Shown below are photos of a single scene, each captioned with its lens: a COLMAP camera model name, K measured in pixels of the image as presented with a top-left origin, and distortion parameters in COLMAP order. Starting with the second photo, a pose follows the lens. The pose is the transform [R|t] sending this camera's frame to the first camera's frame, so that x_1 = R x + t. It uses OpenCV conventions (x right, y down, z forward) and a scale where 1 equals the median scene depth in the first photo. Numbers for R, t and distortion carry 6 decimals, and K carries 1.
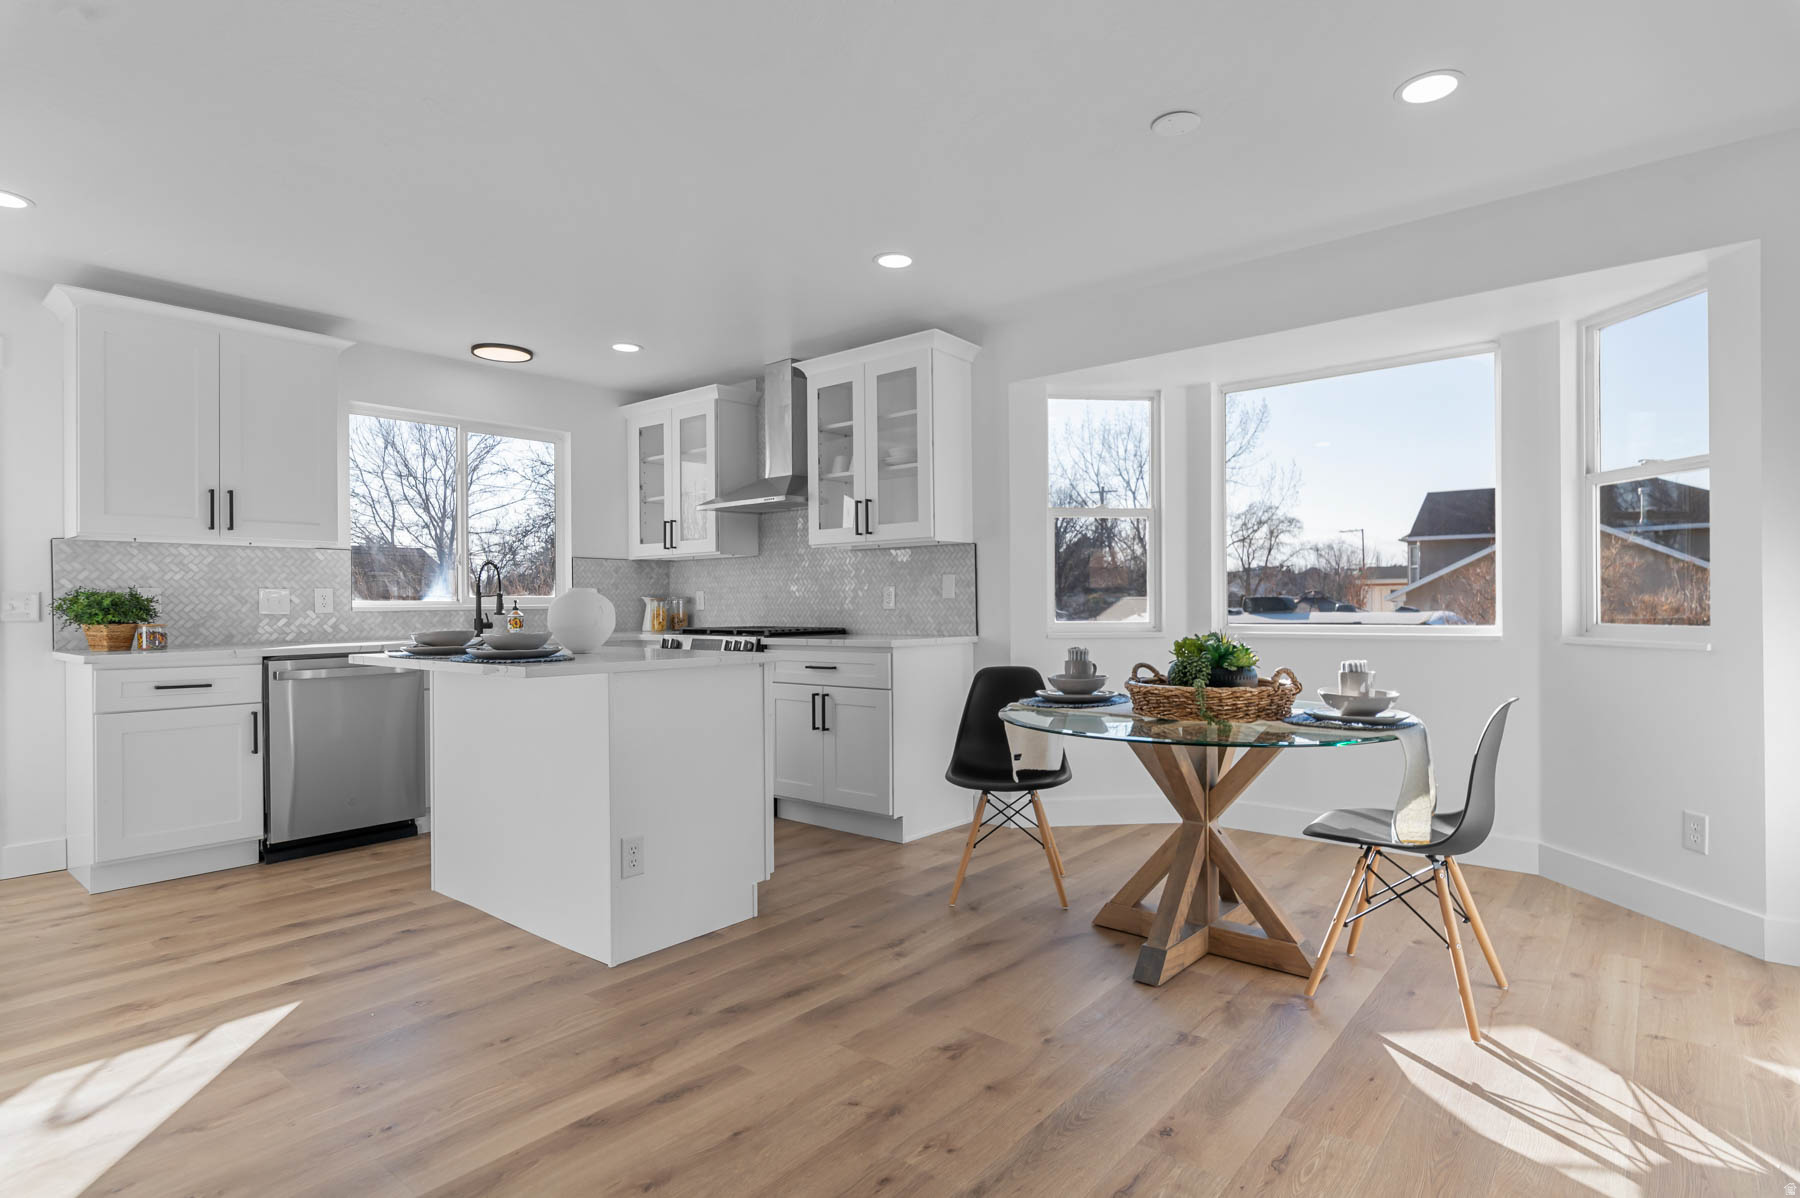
lens RADIAL K [[950.9, 0, 928.9], [0, 950.9, 602.0], [0, 0, 1]] dist [0.002106, 0.003003]
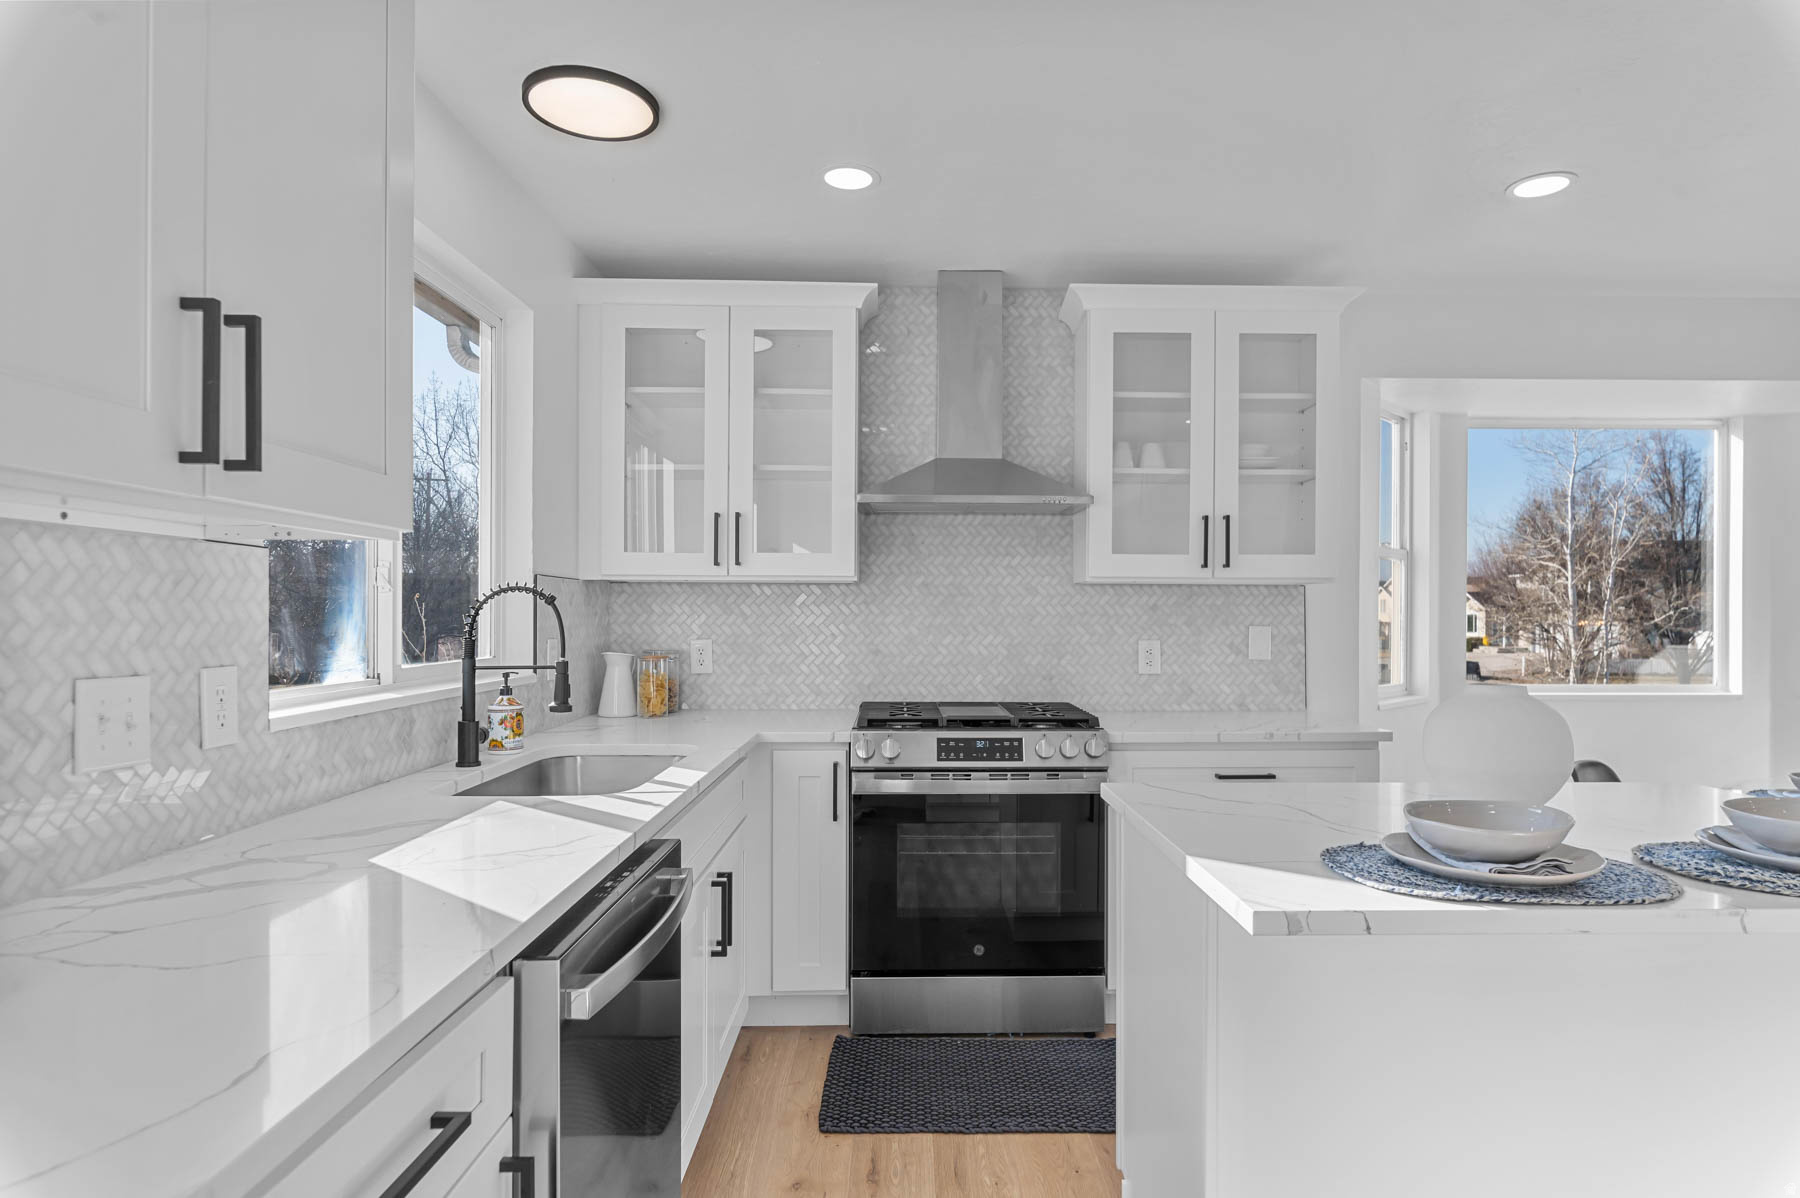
lens RADIAL K [[1020.9, 0, 901.6], [0, 1020.9, 613.9], [0, 0, 1]] dist [0.000192, 0.000750]
pose [[0.747370, 0.009087, 0.664346, -0.783489], [-0.012518, 0.999922, 0.000406, -0.039662], [-0.664290, -0.008620, 0.747425, 0.678016]]
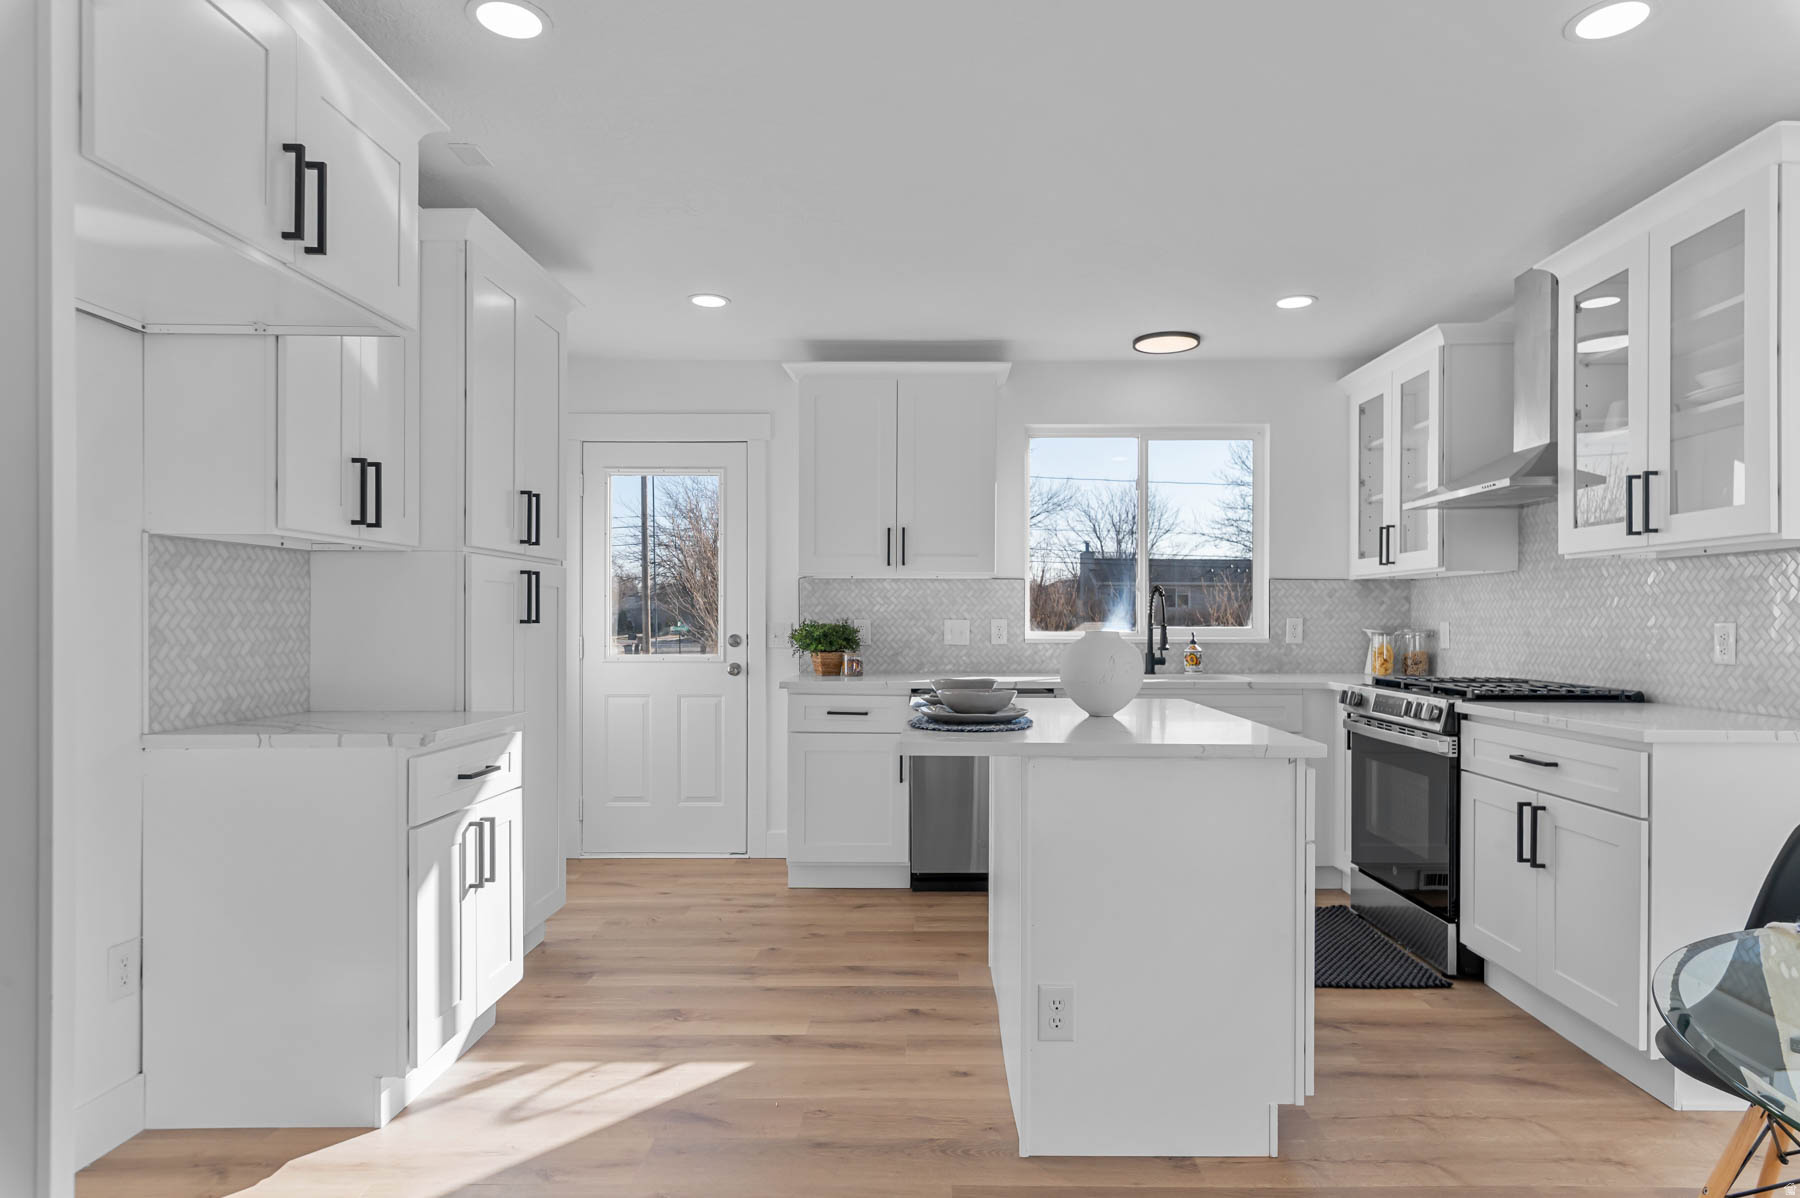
lens RADIAL K [[1020.9, 0, 909.4], [0, 1020.9, 622.1], [0, 0, 1]] dist [0.000192, 0.000750]
pose [[0.619846, 0.011044, -0.784646, 0.155057], [-0.005045, 0.999936, 0.010088, -0.024150], [0.784707, -0.002295, 0.619862, 0.307887]]
